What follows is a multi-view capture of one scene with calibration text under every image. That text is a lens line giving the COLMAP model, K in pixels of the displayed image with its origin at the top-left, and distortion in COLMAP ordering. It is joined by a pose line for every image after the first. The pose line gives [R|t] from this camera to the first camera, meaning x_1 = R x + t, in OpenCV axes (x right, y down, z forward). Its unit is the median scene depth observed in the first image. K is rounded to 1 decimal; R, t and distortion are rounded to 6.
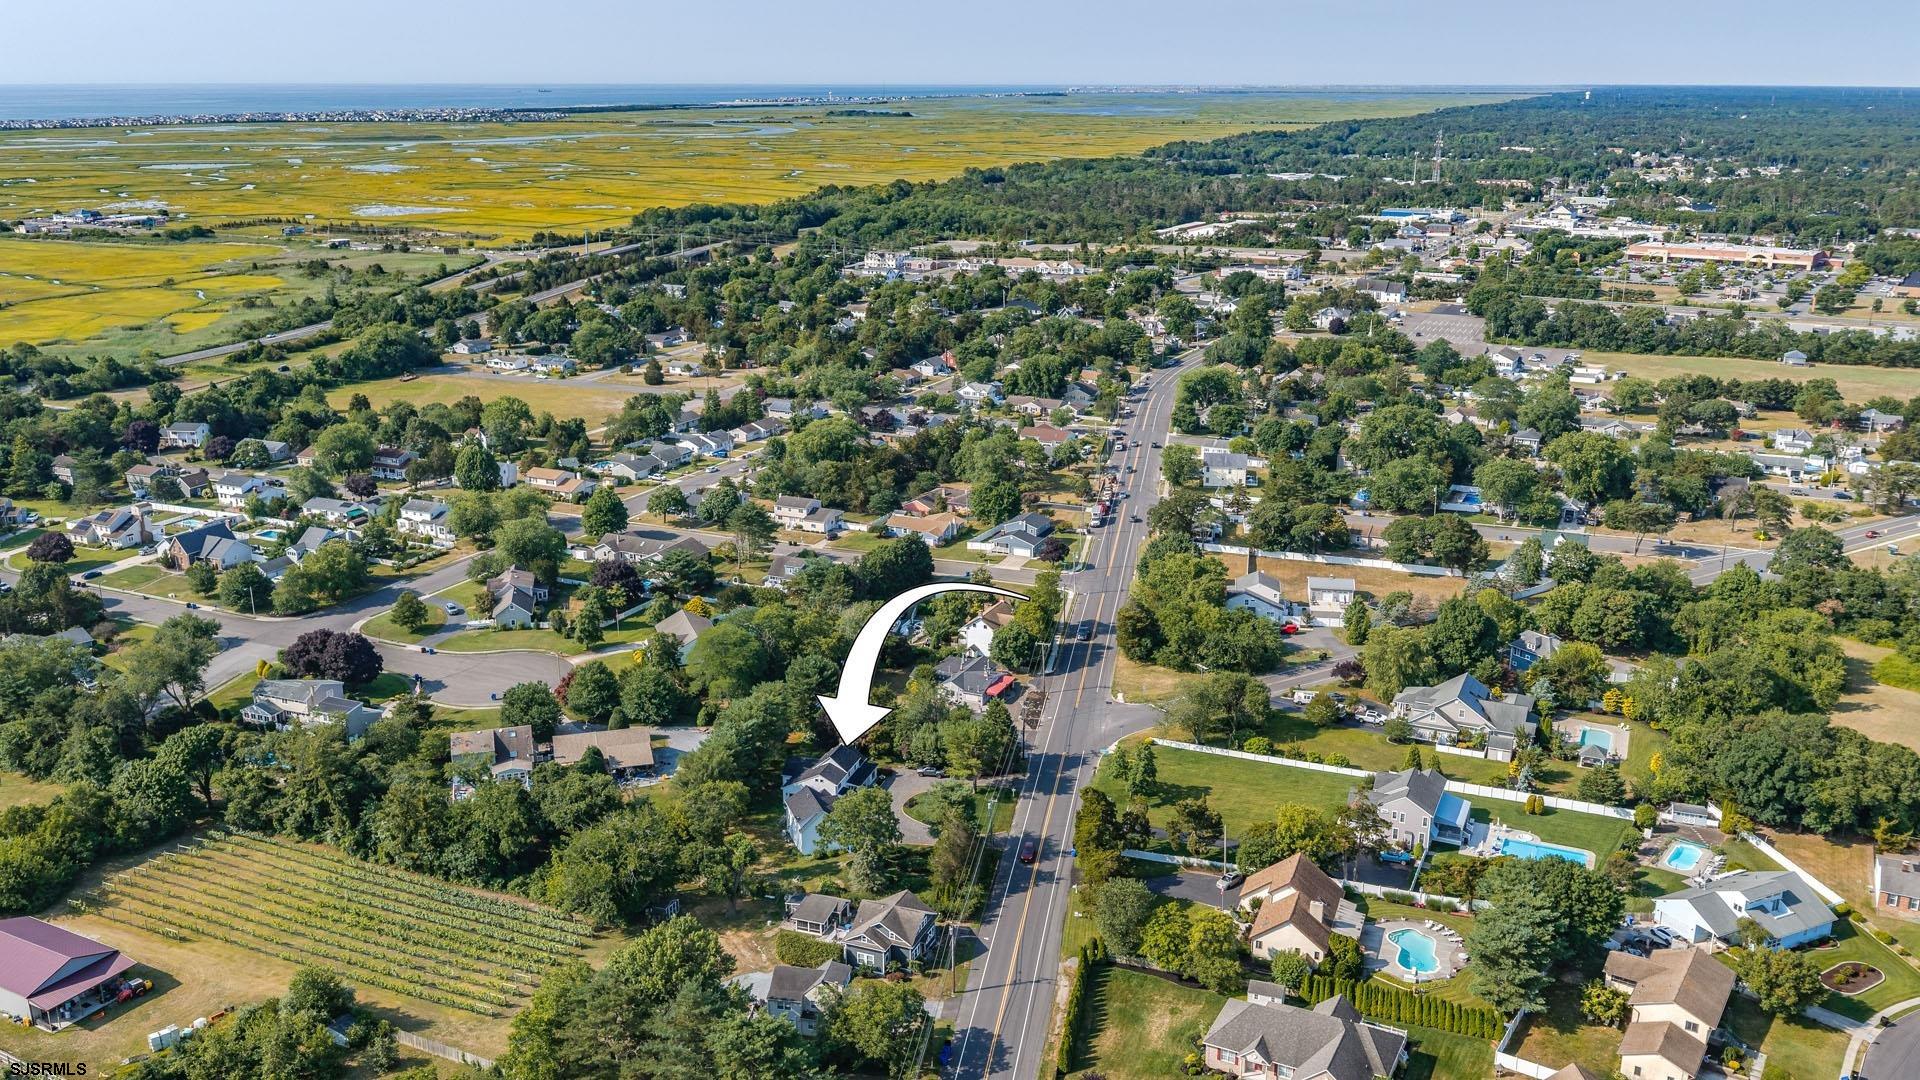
lens RADIAL K [[1585.1, 0, 960.0], [0, 1585.1, 540.0], [0, 0, 1]] dist [0.004075, -0.001630]
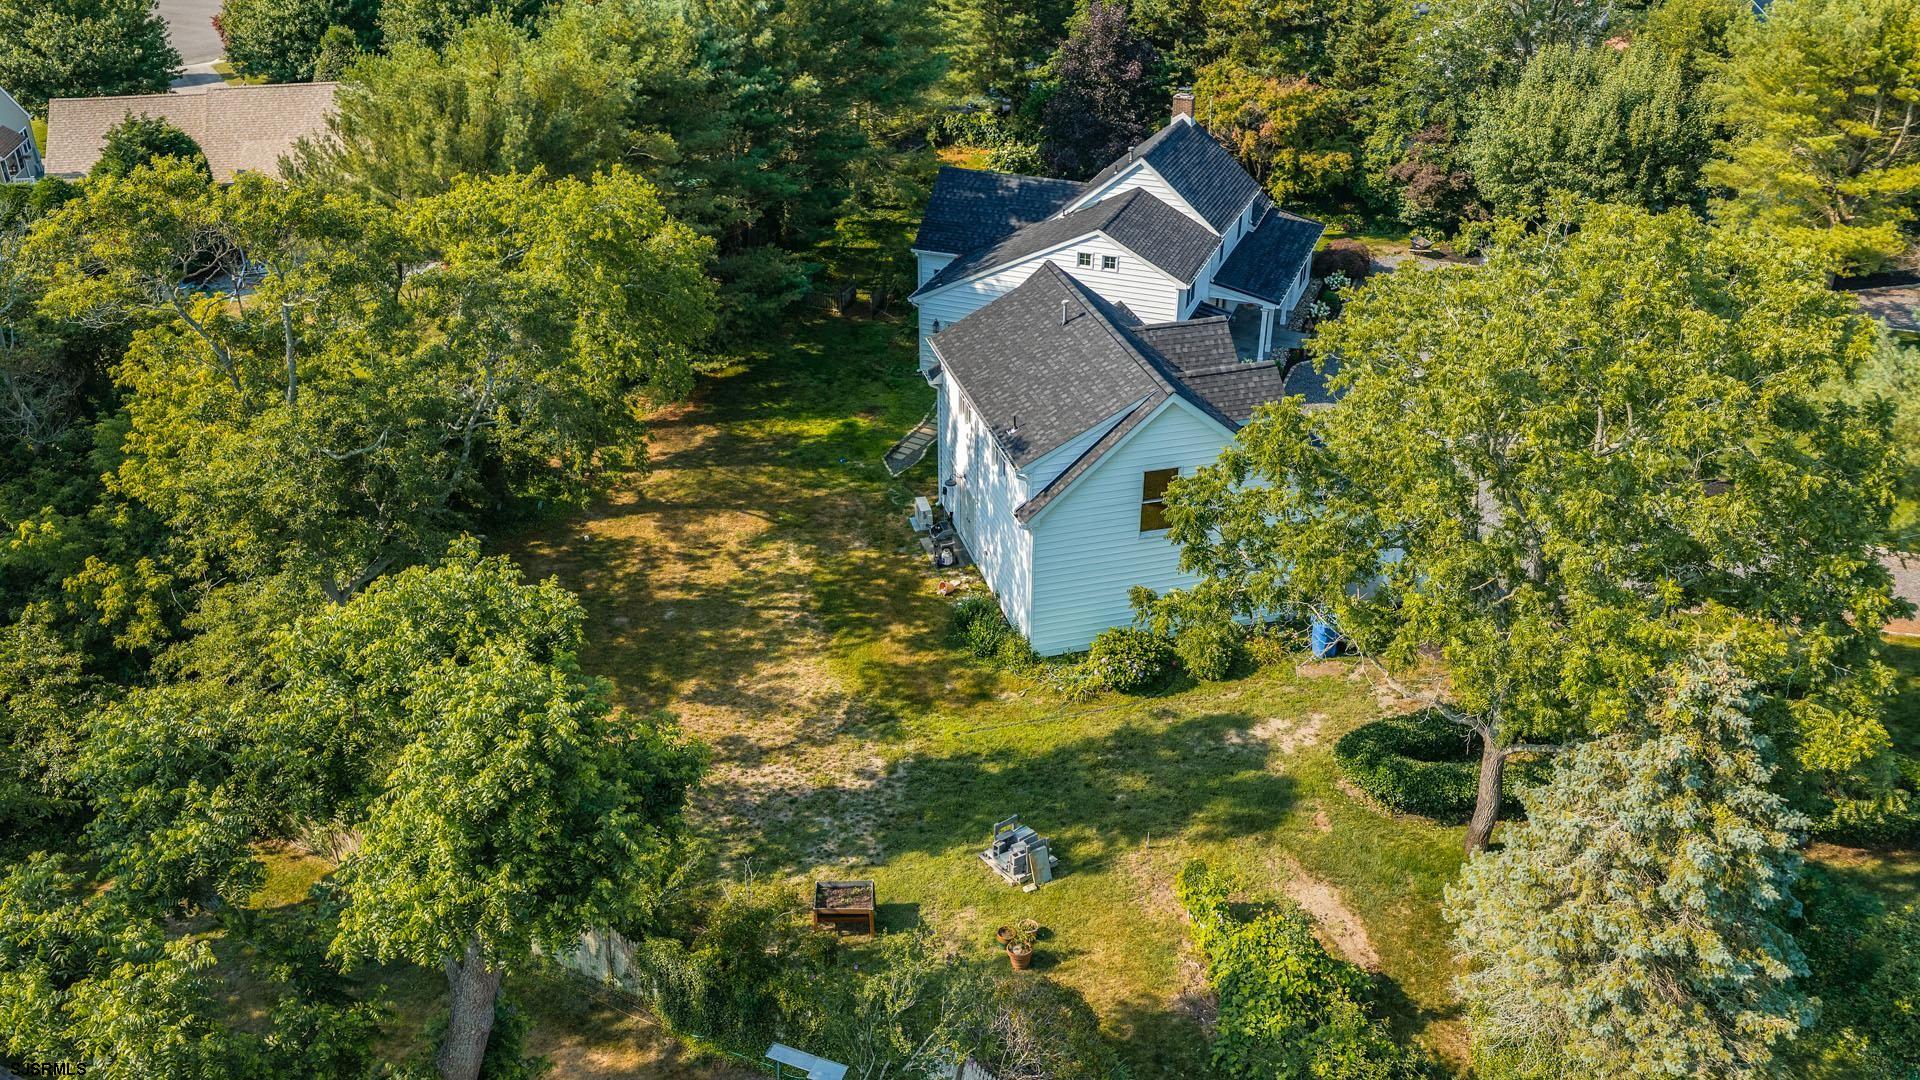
lens RADIAL K [[1585.1, 0, 960.0], [0, 1585.1, 540.0], [0, 0, 1]] dist [0.004075, -0.001630]
pose [[0.995797, 0.043888, -0.080391, -0.087801], [-0.024637, 0.973721, 0.226409, 0.140350], [0.088215, -0.223477, 0.970709, 0.787735]]
